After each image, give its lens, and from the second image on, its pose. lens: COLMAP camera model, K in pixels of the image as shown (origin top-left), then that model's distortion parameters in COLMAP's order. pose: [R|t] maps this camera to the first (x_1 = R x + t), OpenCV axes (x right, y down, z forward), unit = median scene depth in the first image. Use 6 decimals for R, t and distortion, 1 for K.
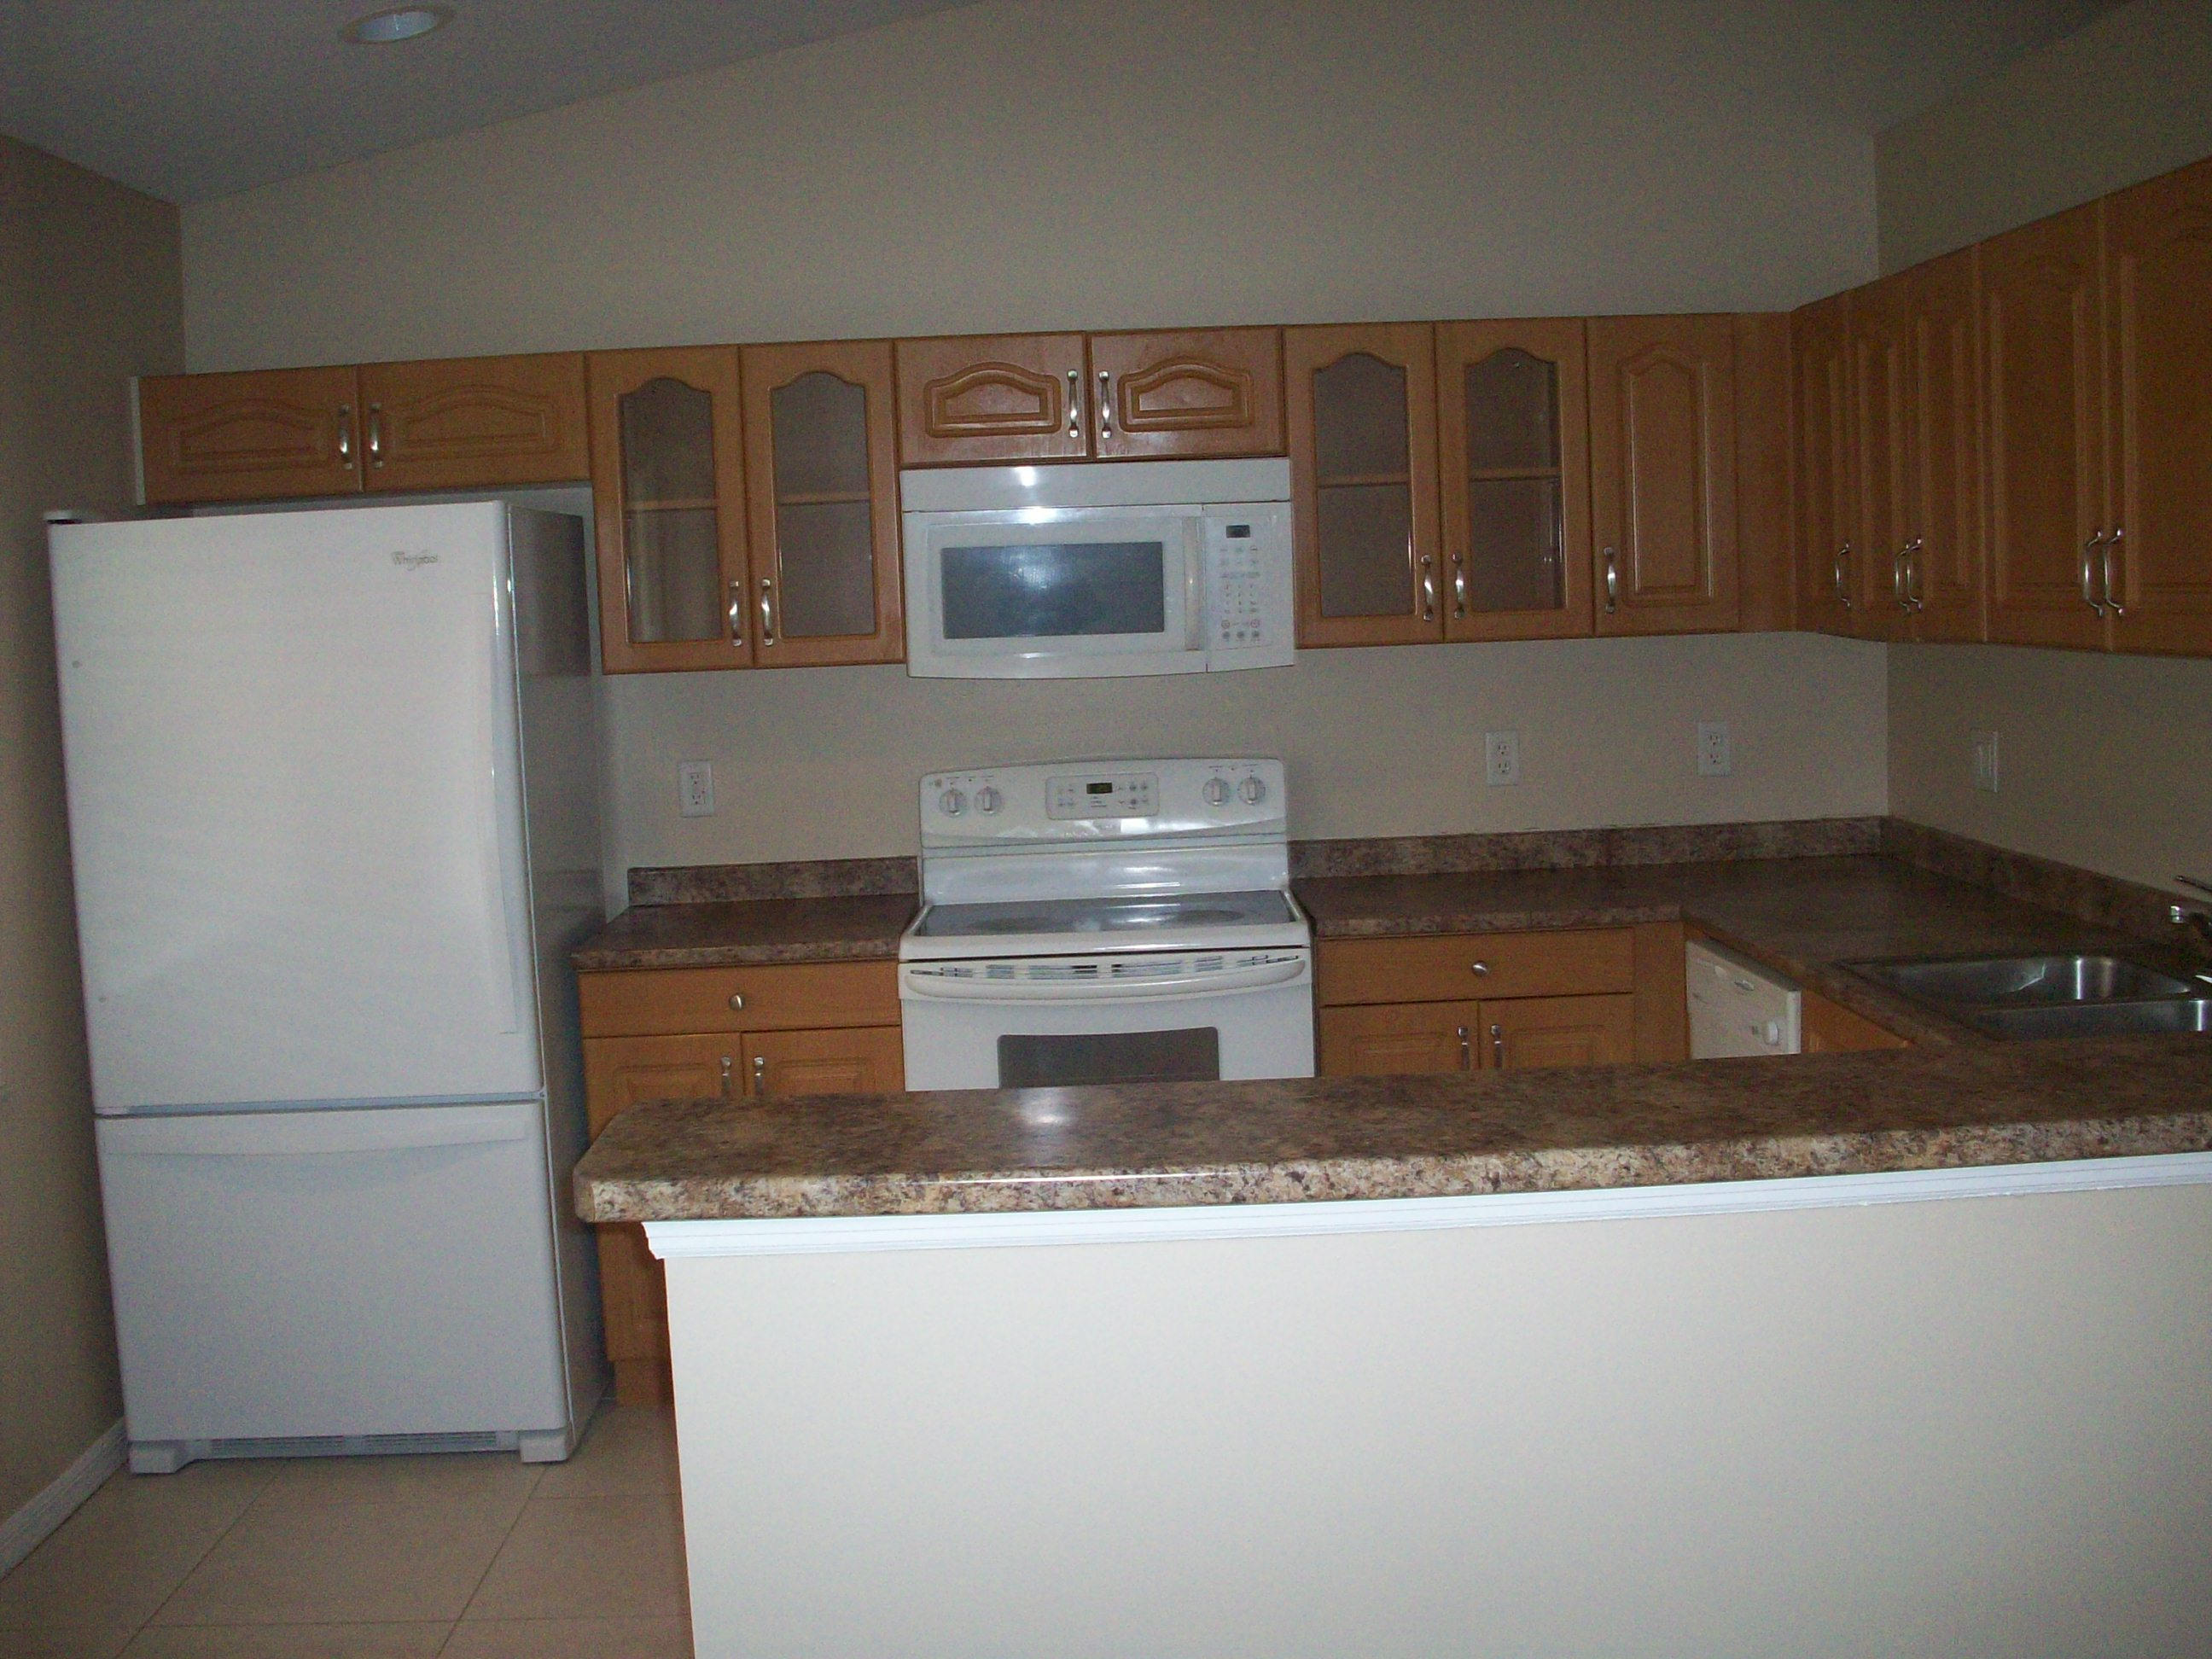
lens RADIAL K [[2336.7, 0, 1114.4], [0, 2336.7, 819.3], [0, 0, 1]] dist [-0.129333, 0.000000]
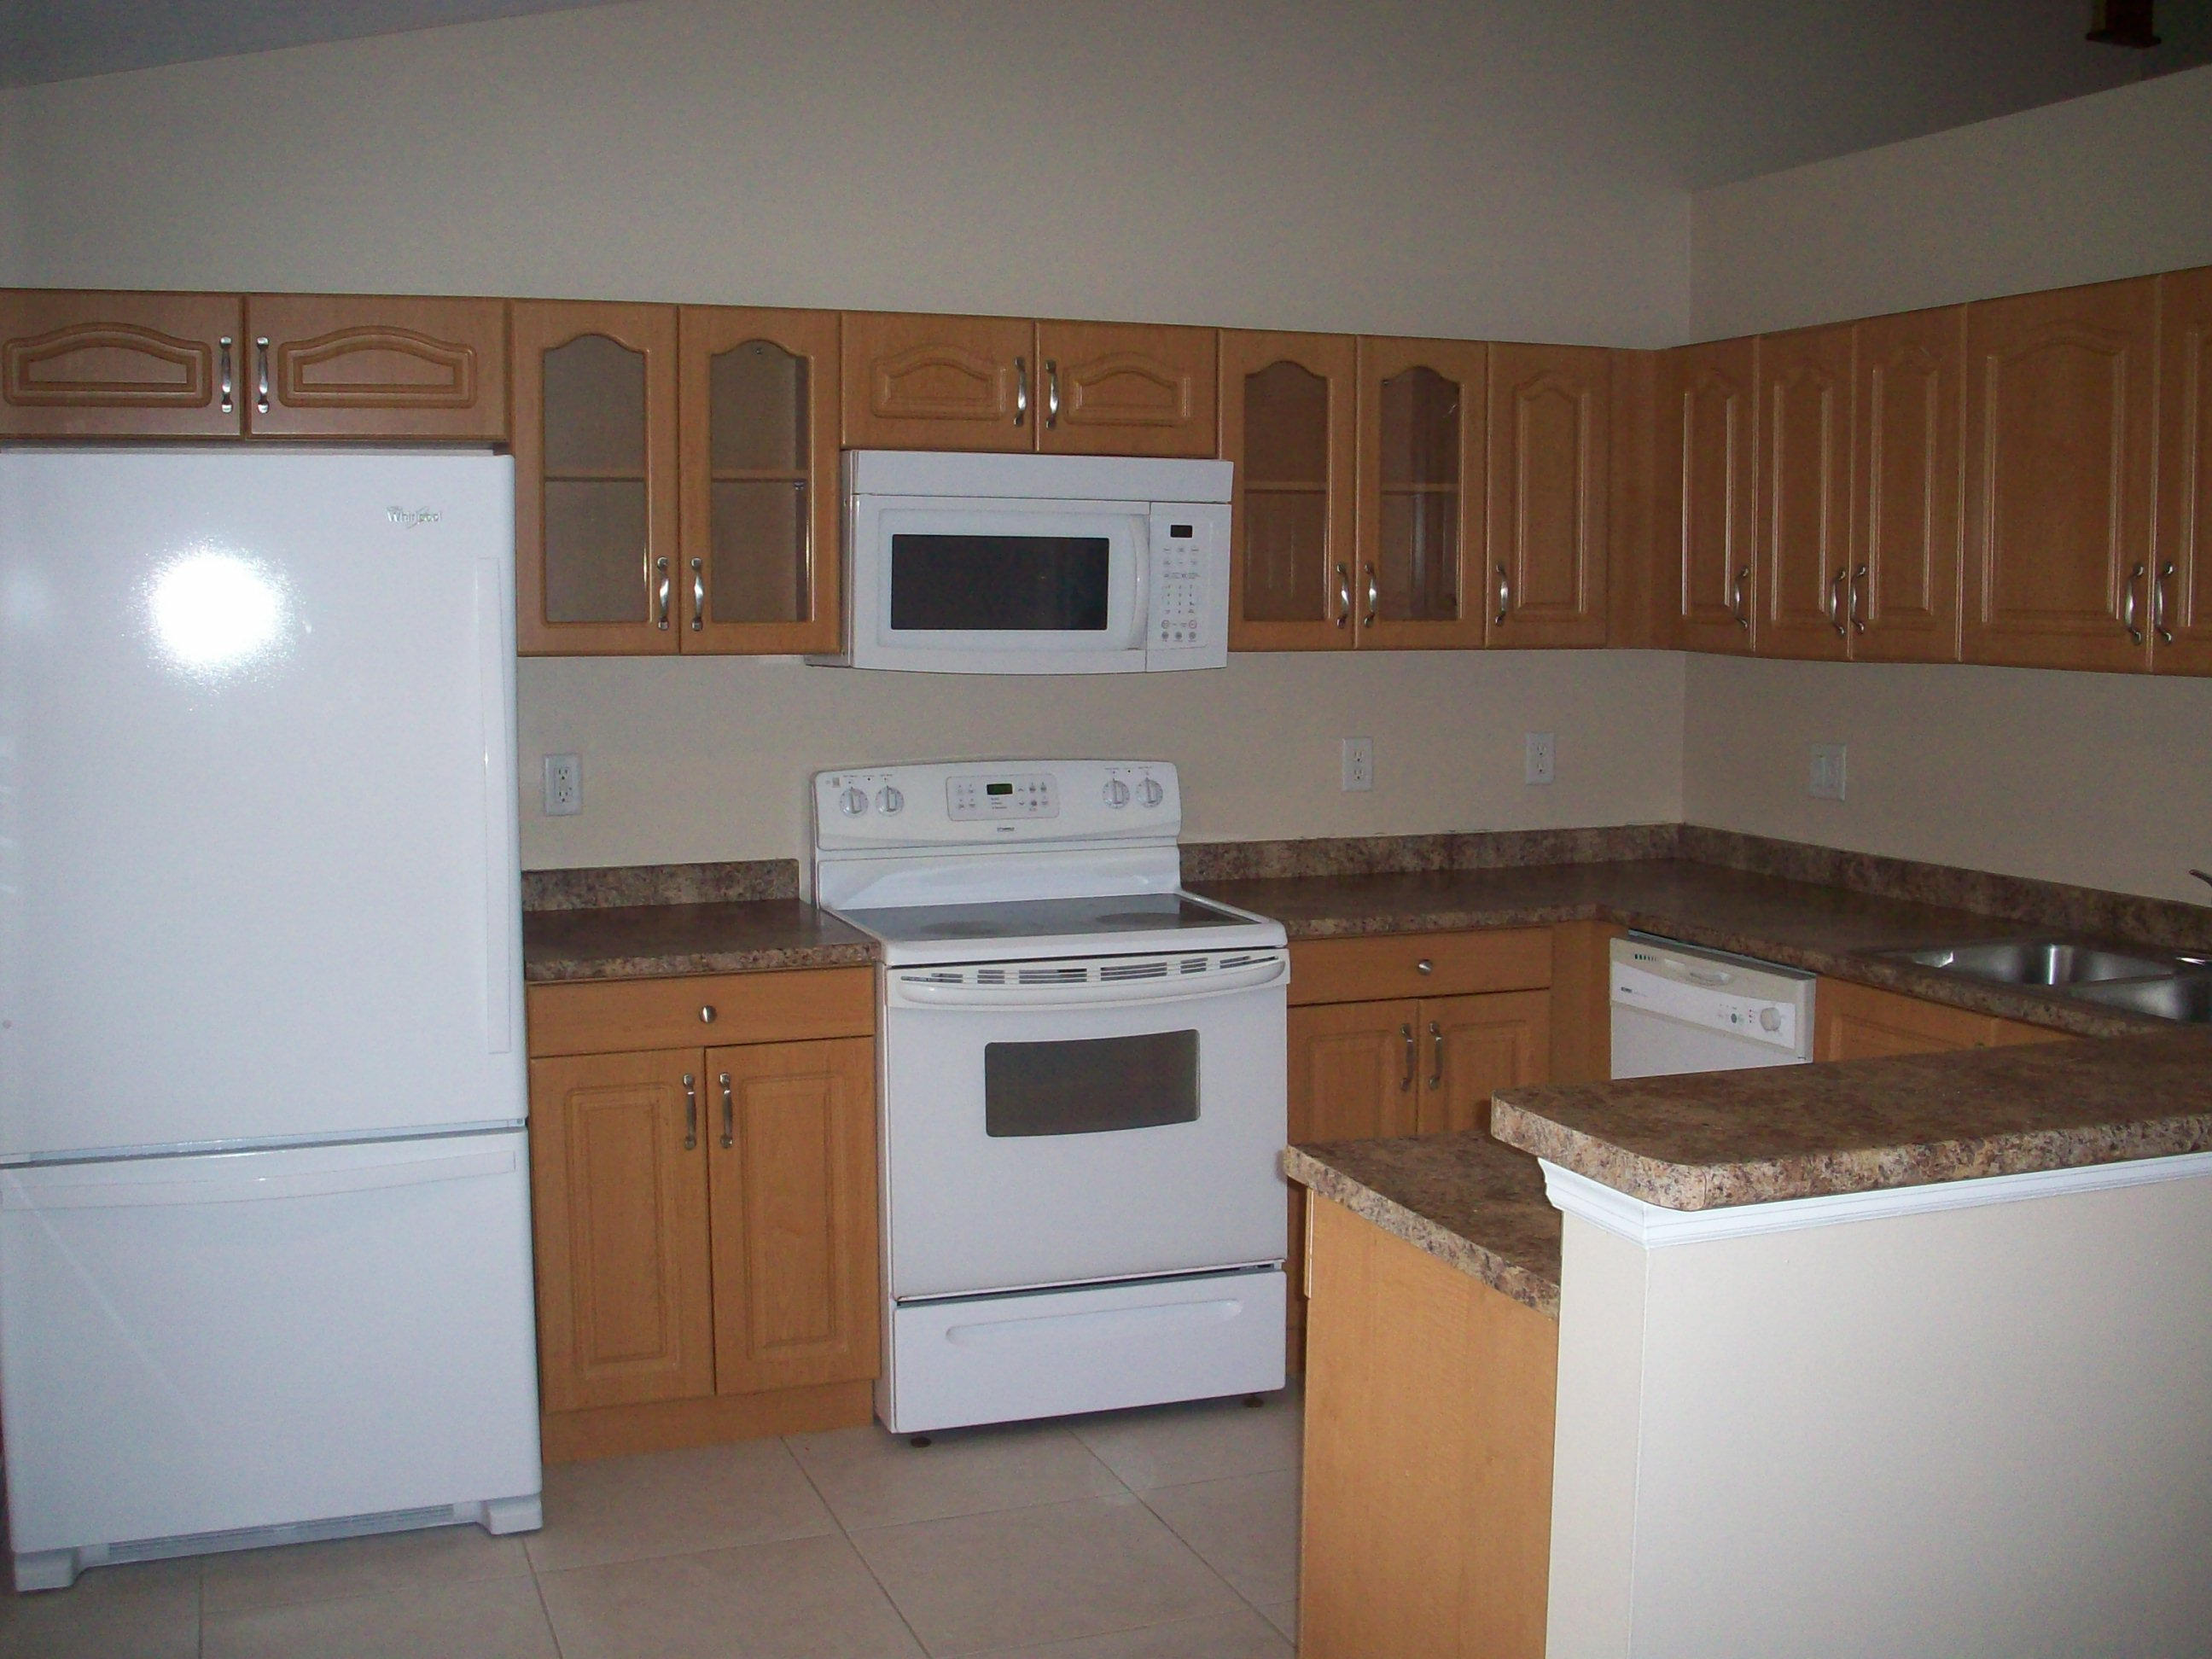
lens RADIAL K [[2336.7, 0, 1122.2], [0, 2336.7, 821.1], [0, 0, 1]] dist [-0.129333, 0.000000]
pose [[0.939431, 0.006871, 0.342669, -0.309550], [-0.003766, 0.999946, -0.009727, 0.009814], [-0.342718, 0.007847, 0.939406, 0.074829]]
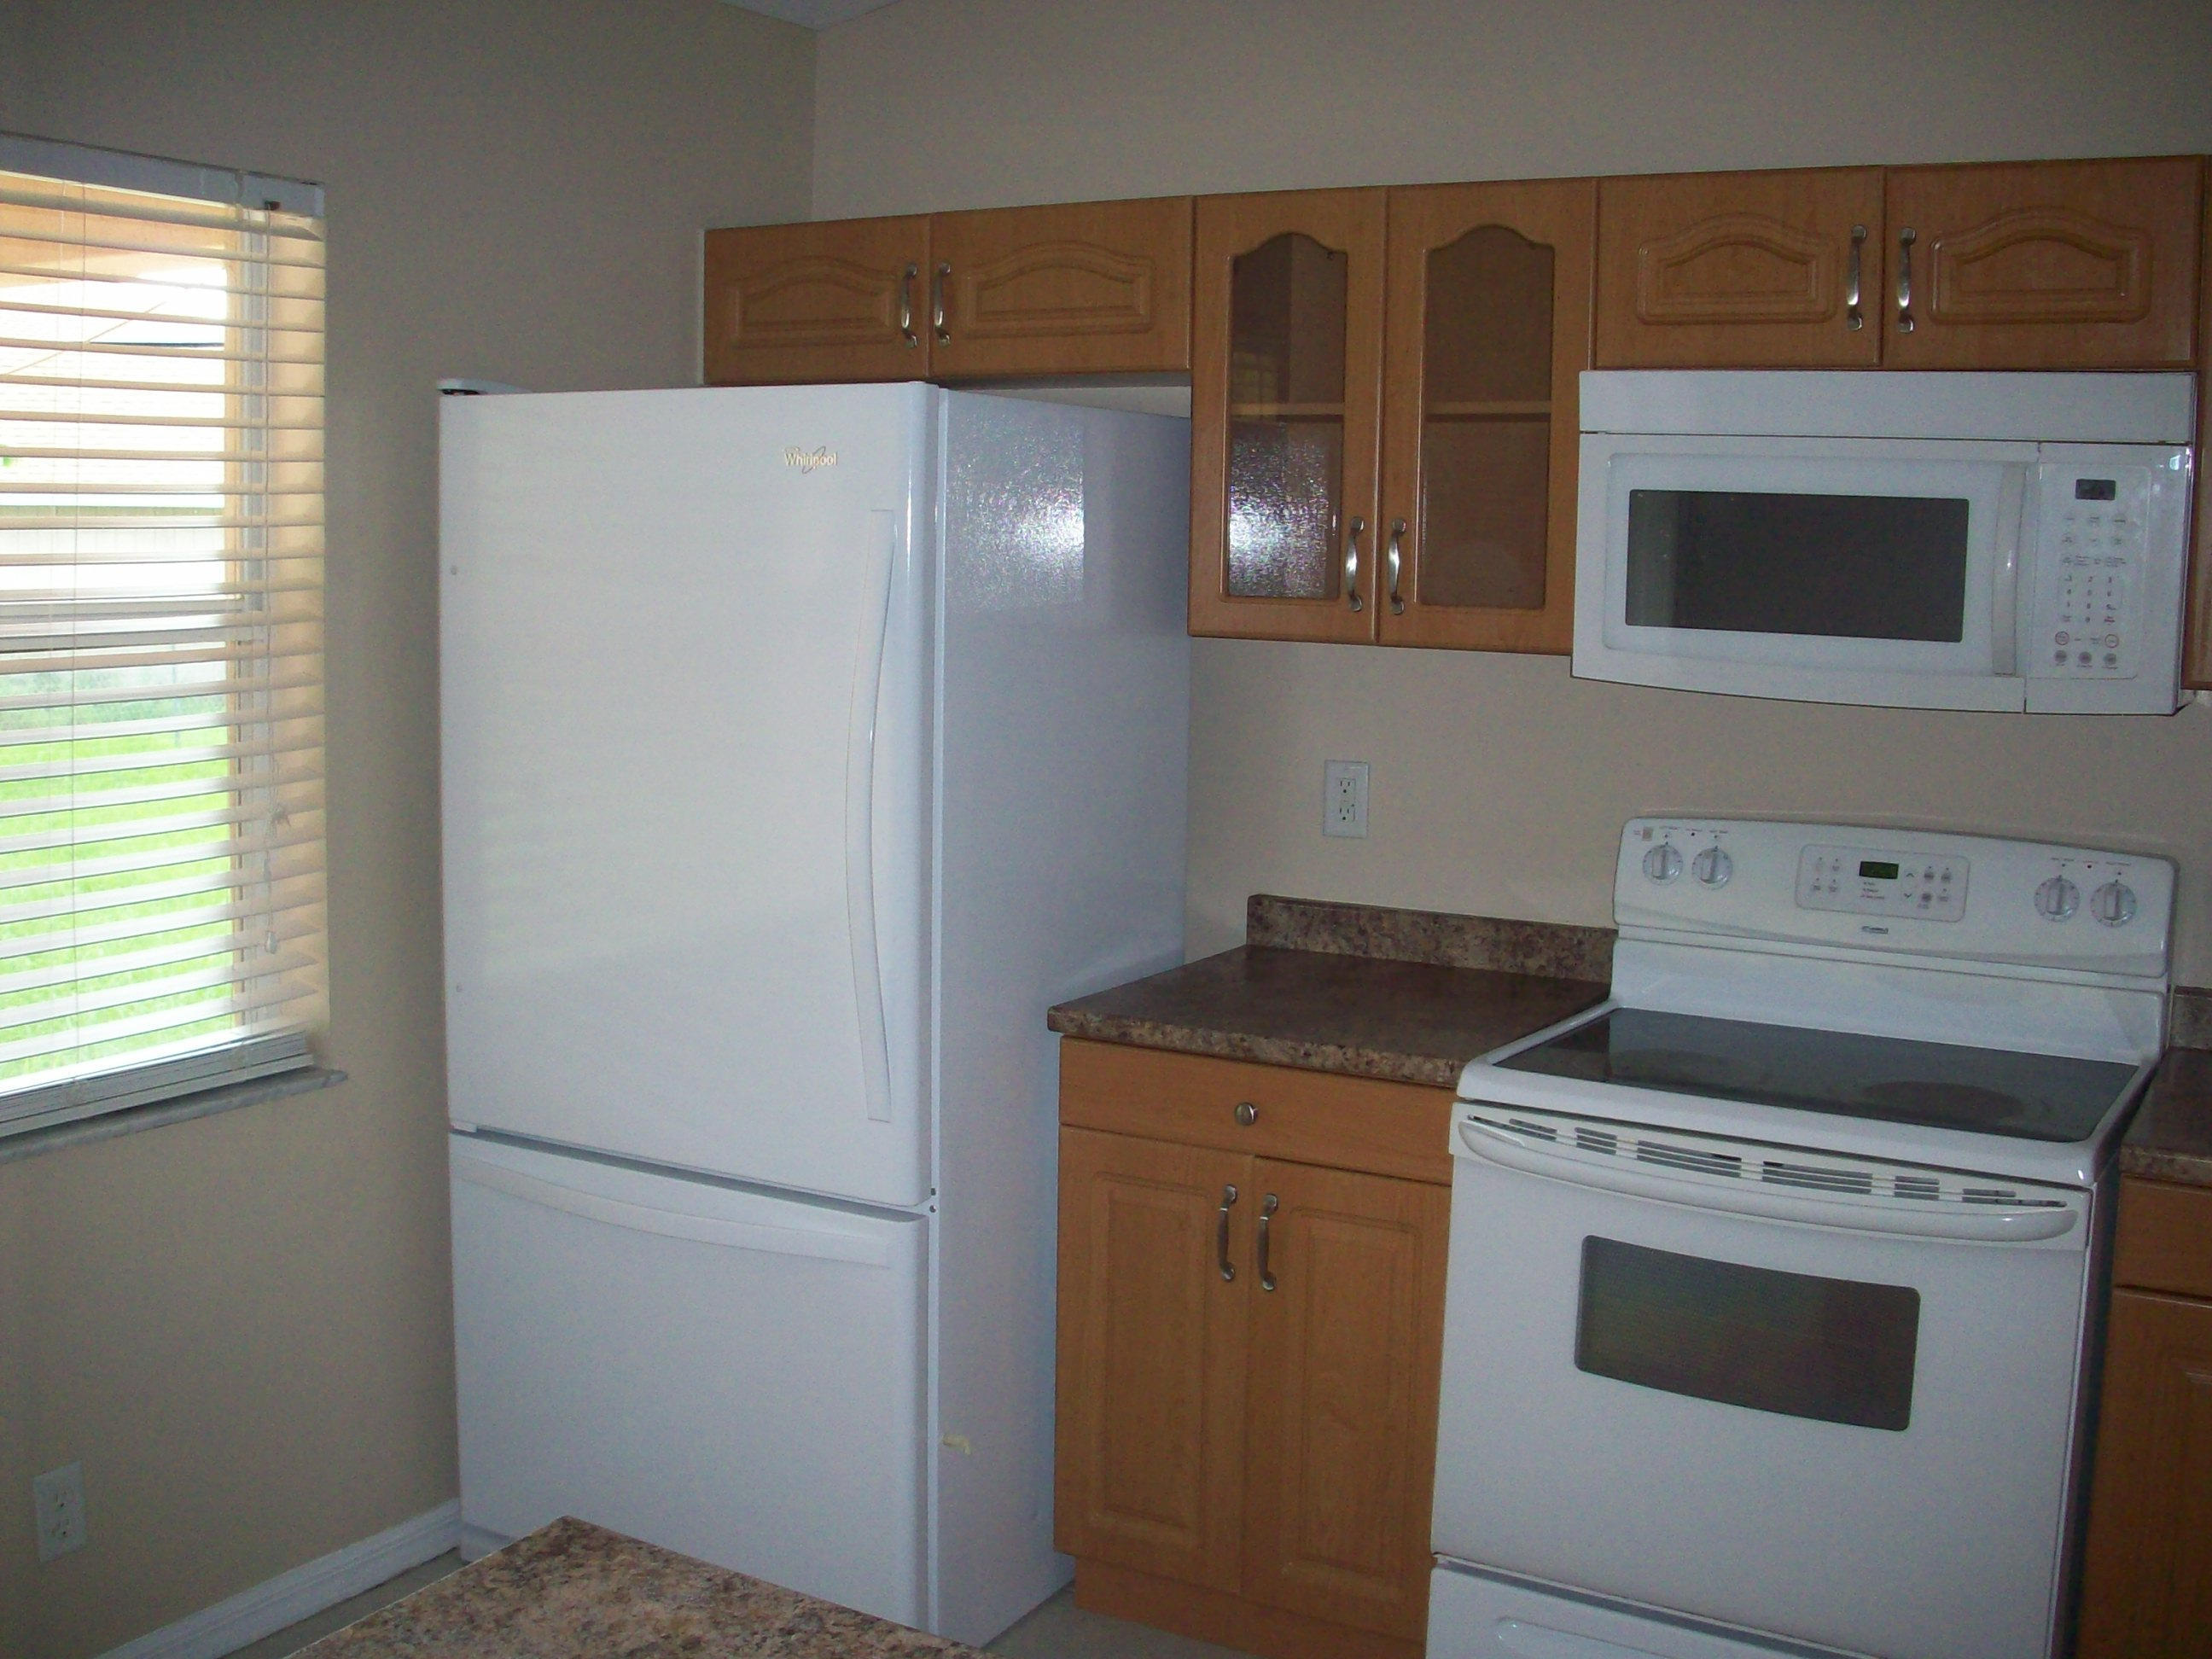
lens RADIAL K [[2336.7, 0, 1139.9], [0, 2336.7, 797.5], [0, 0, 1]] dist [-0.129333, 0.000000]
pose [[0.859185, 0.113043, -0.499021, 0.145352], [-0.106890, 0.993425, 0.041004, -0.040440], [0.500375, 0.018111, 0.865619, 0.354100]]
